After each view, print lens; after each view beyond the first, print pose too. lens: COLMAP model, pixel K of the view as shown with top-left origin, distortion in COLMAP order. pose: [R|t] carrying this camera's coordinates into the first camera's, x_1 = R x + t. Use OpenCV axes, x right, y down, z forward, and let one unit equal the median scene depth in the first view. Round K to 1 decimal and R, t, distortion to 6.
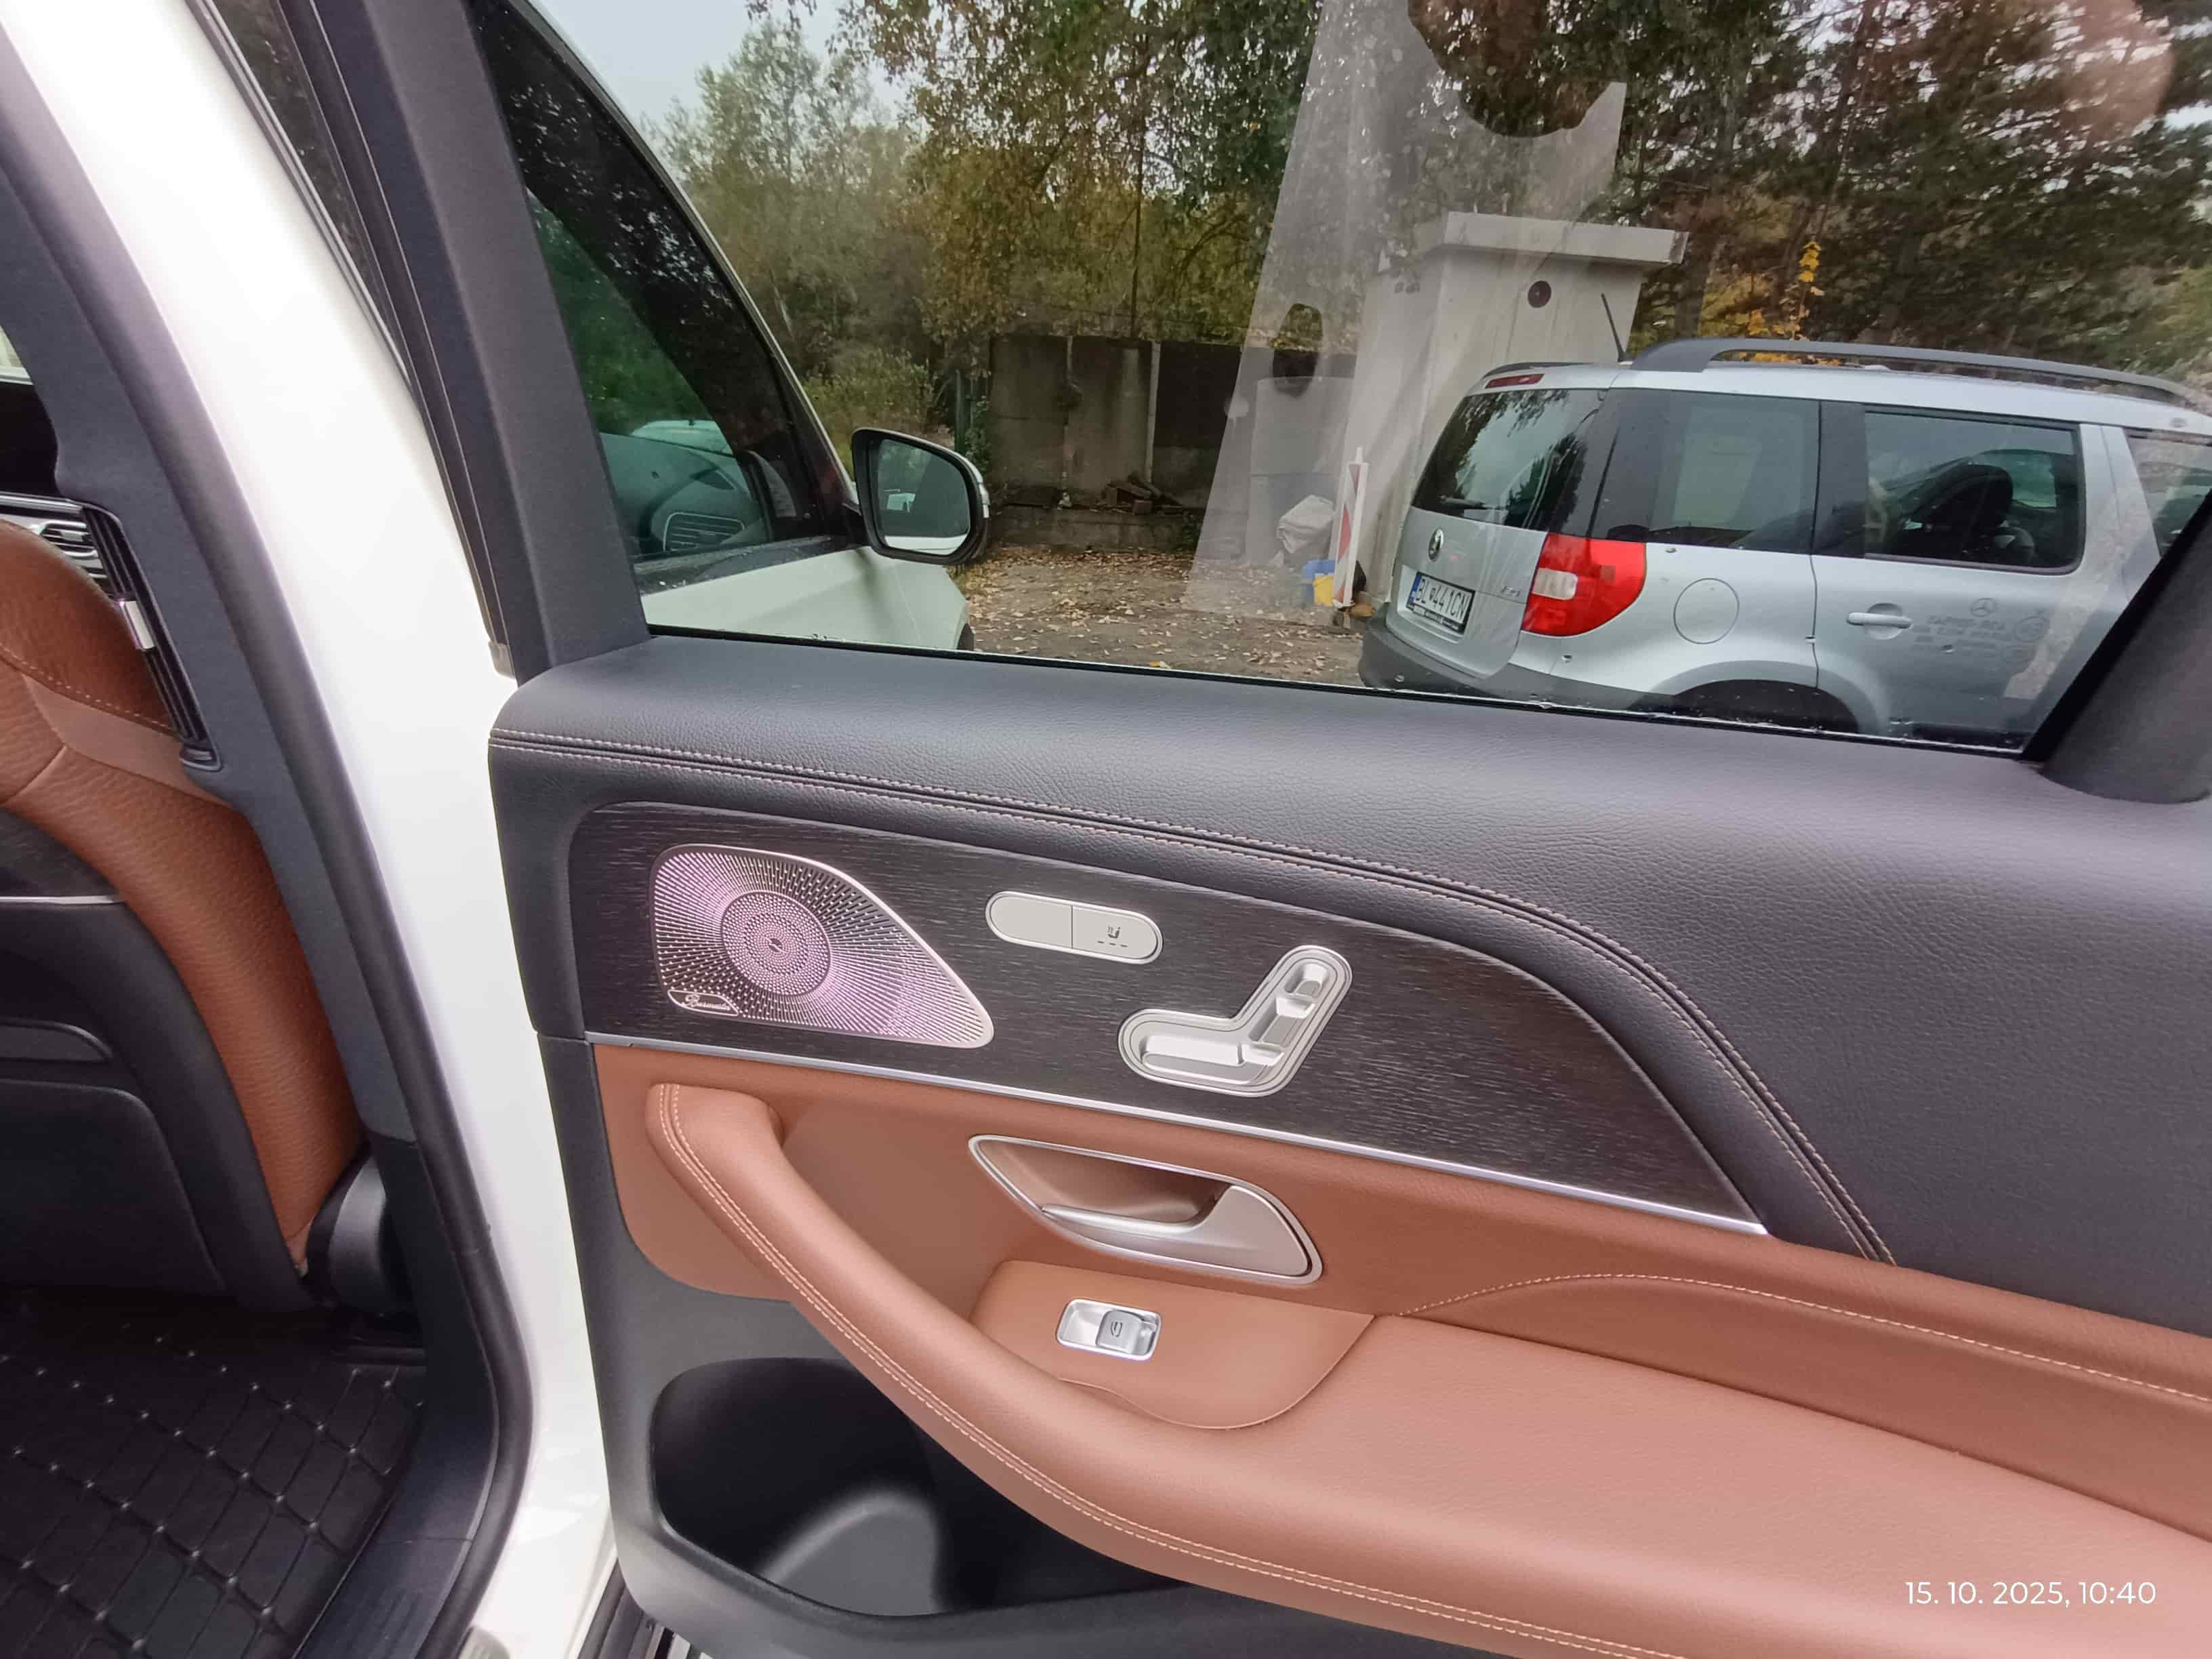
lens RADIAL K [[1010.1, 0, 1118.8], [0, 1010.1, 834.8], [0, 0, 1]] dist [-0.007575, 0.006010]
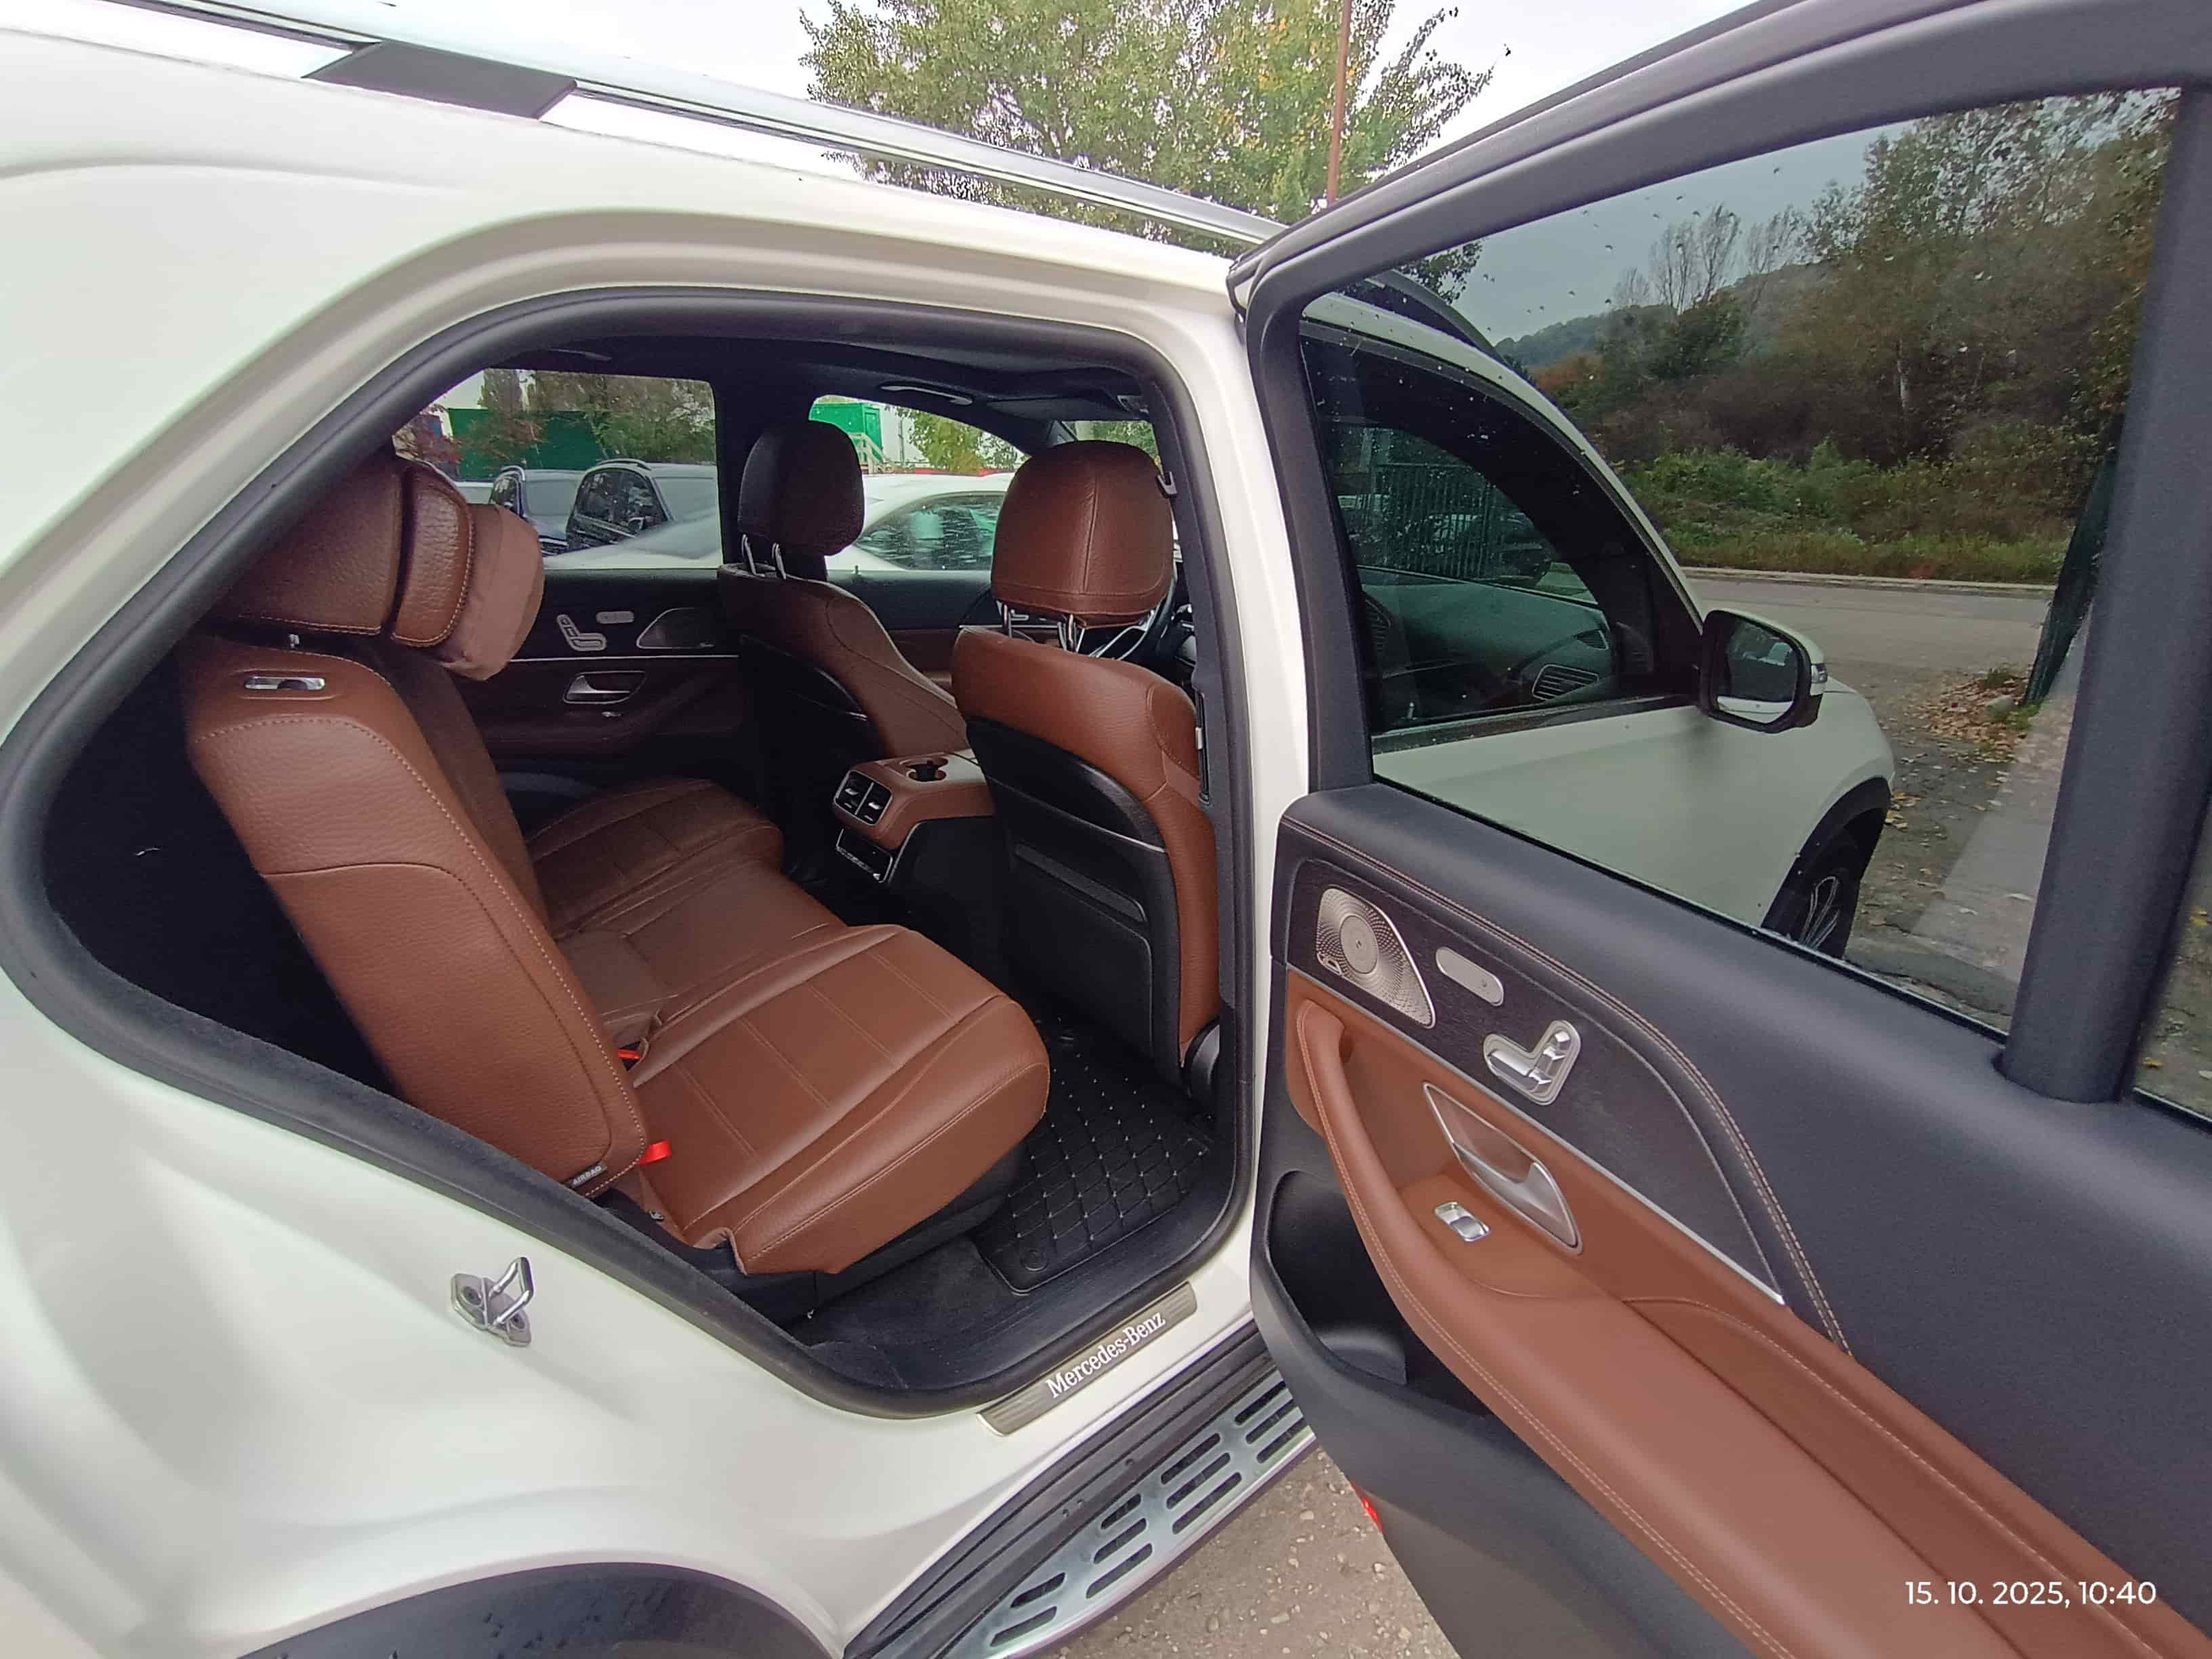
lens RADIAL K [[1010.1, 0, 1100.6], [0, 1010.1, 827.2], [0, 0, 1]] dist [-0.007575, 0.006010]
pose [[0.598350, 0.205835, -0.774344, 0.034611], [-0.272854, 0.961020, 0.044618, -0.002626], [0.753344, 0.184585, 0.631190, -0.028306]]
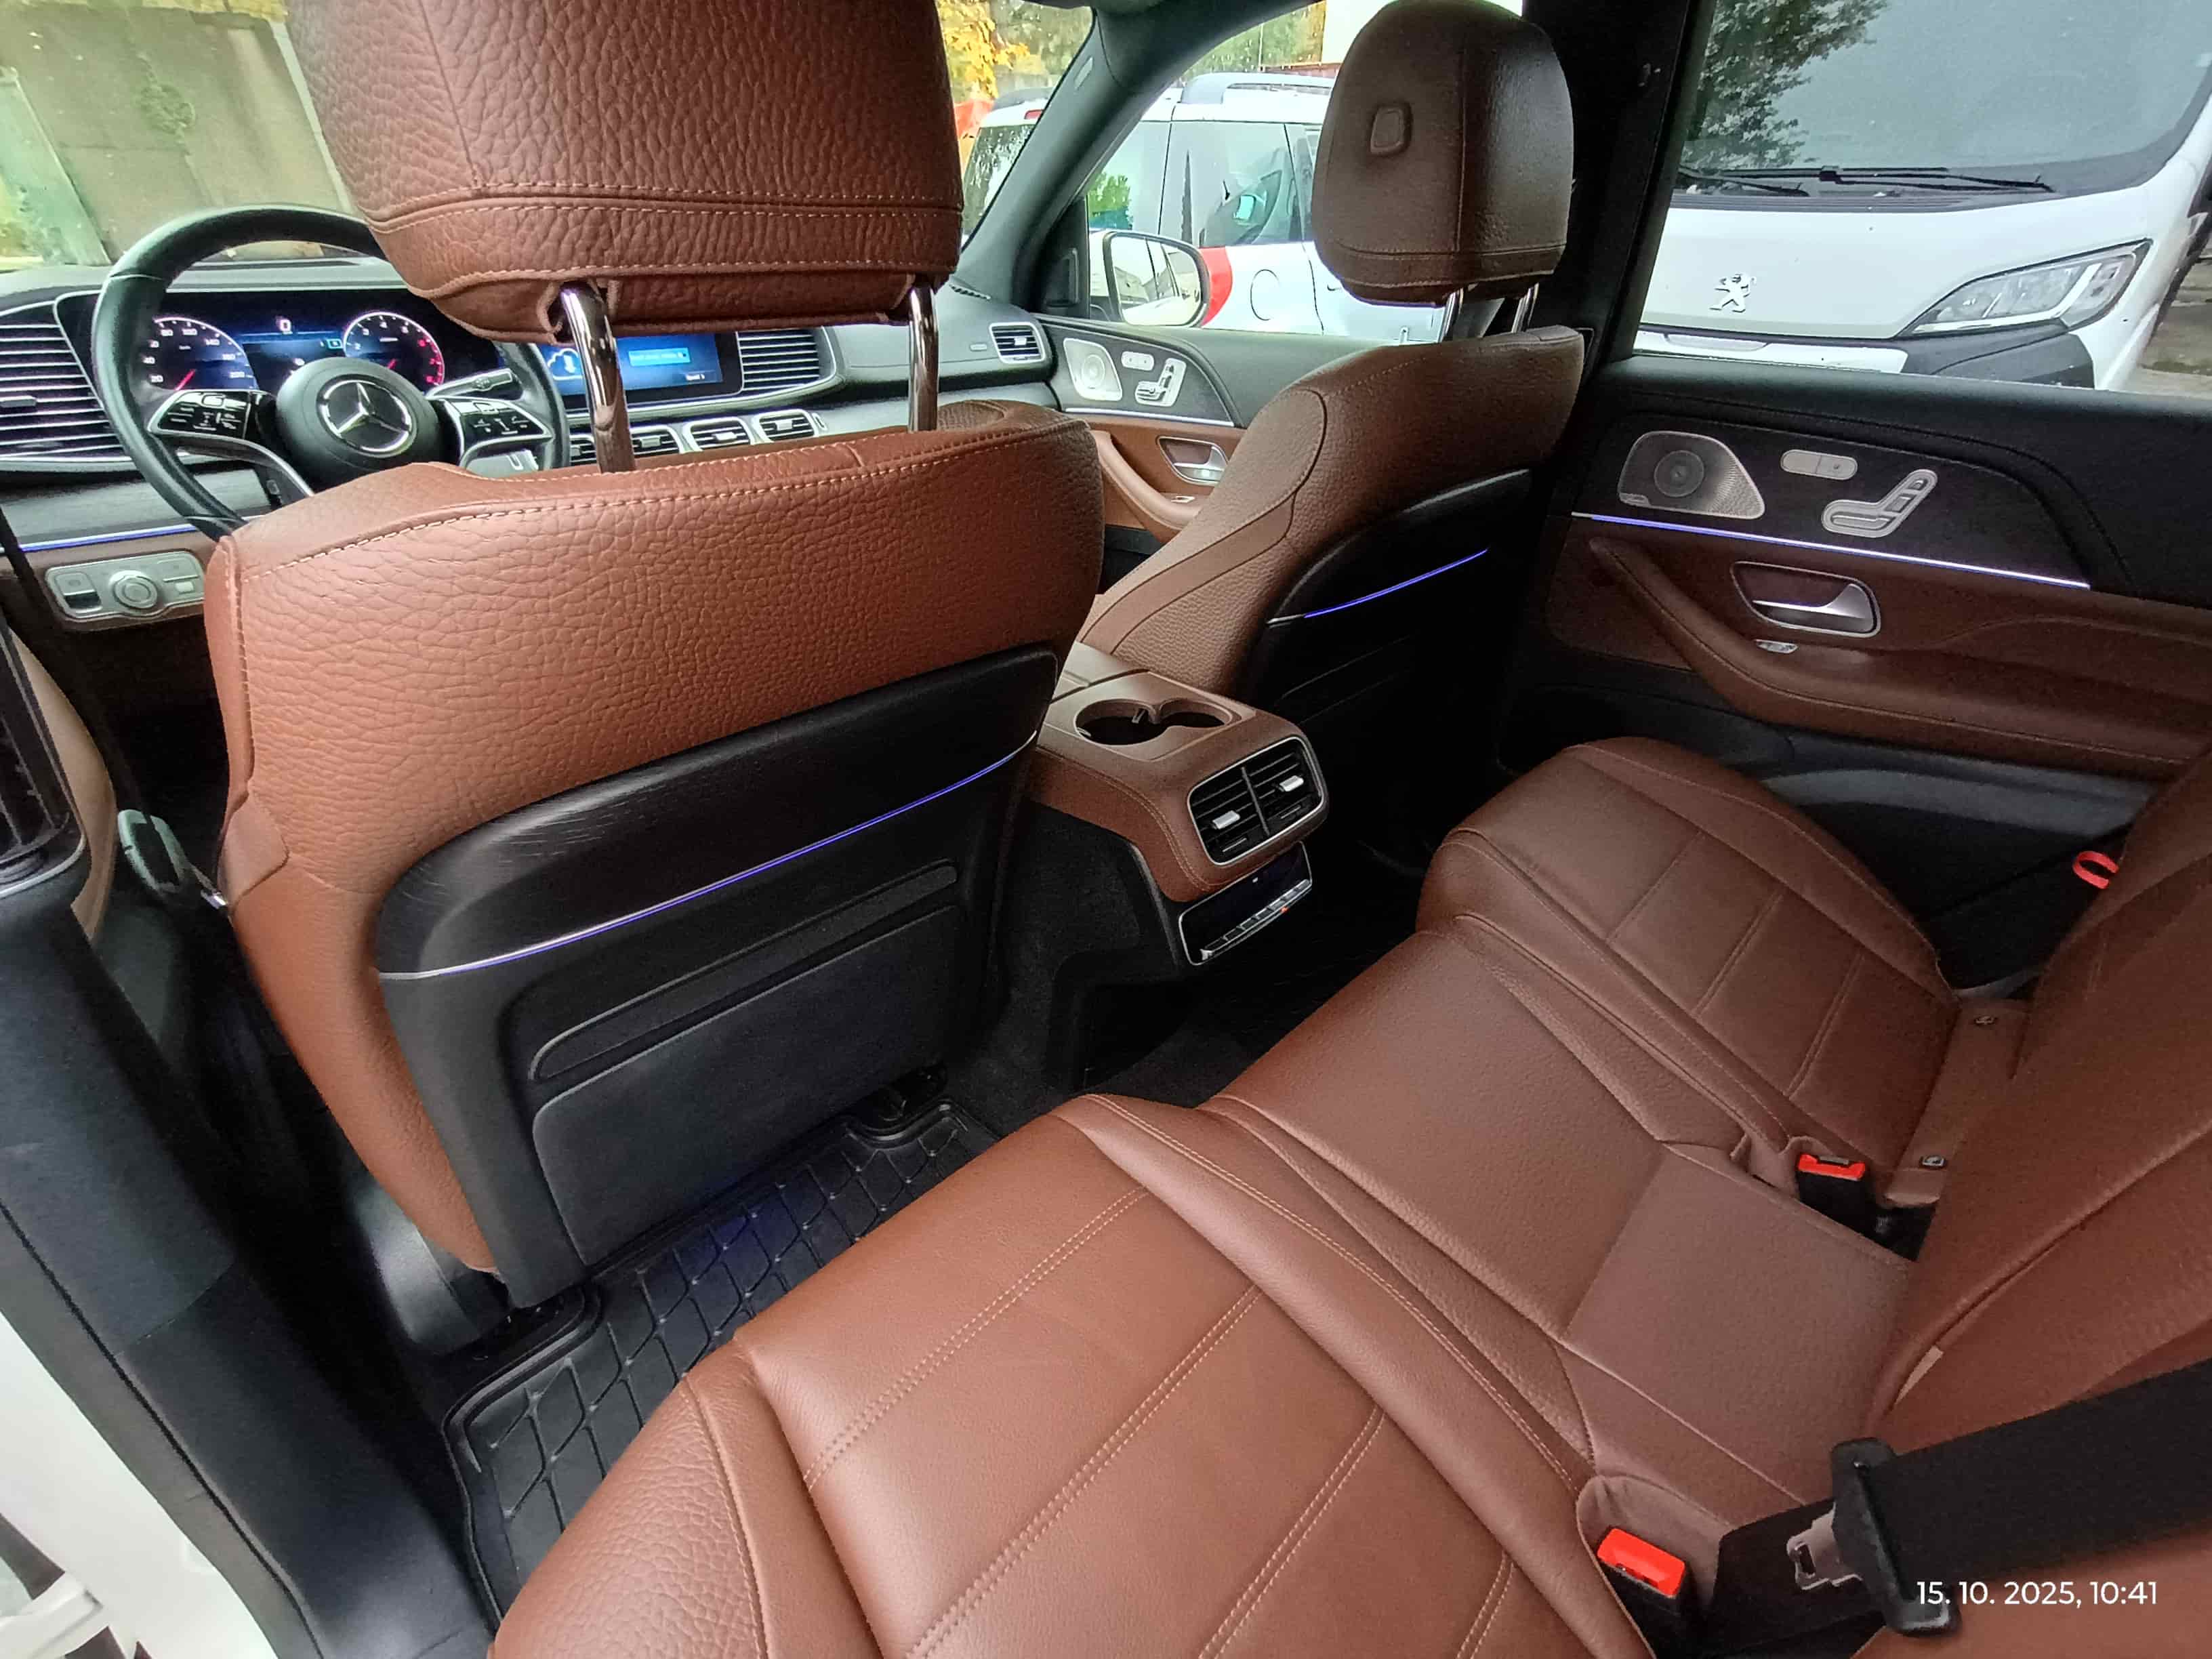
lens RADIAL K [[1010.1, 0, 1121.8], [0, 1010.1, 832.9], [0, 0, 1]] dist [-0.007575, 0.006010]
pose [[0.734097, -0.425498, 0.529200, -0.161336], [0.287710, 0.900819, 0.325189, -0.014872], [-0.615081, -0.086464, 0.783709, -0.014105]]
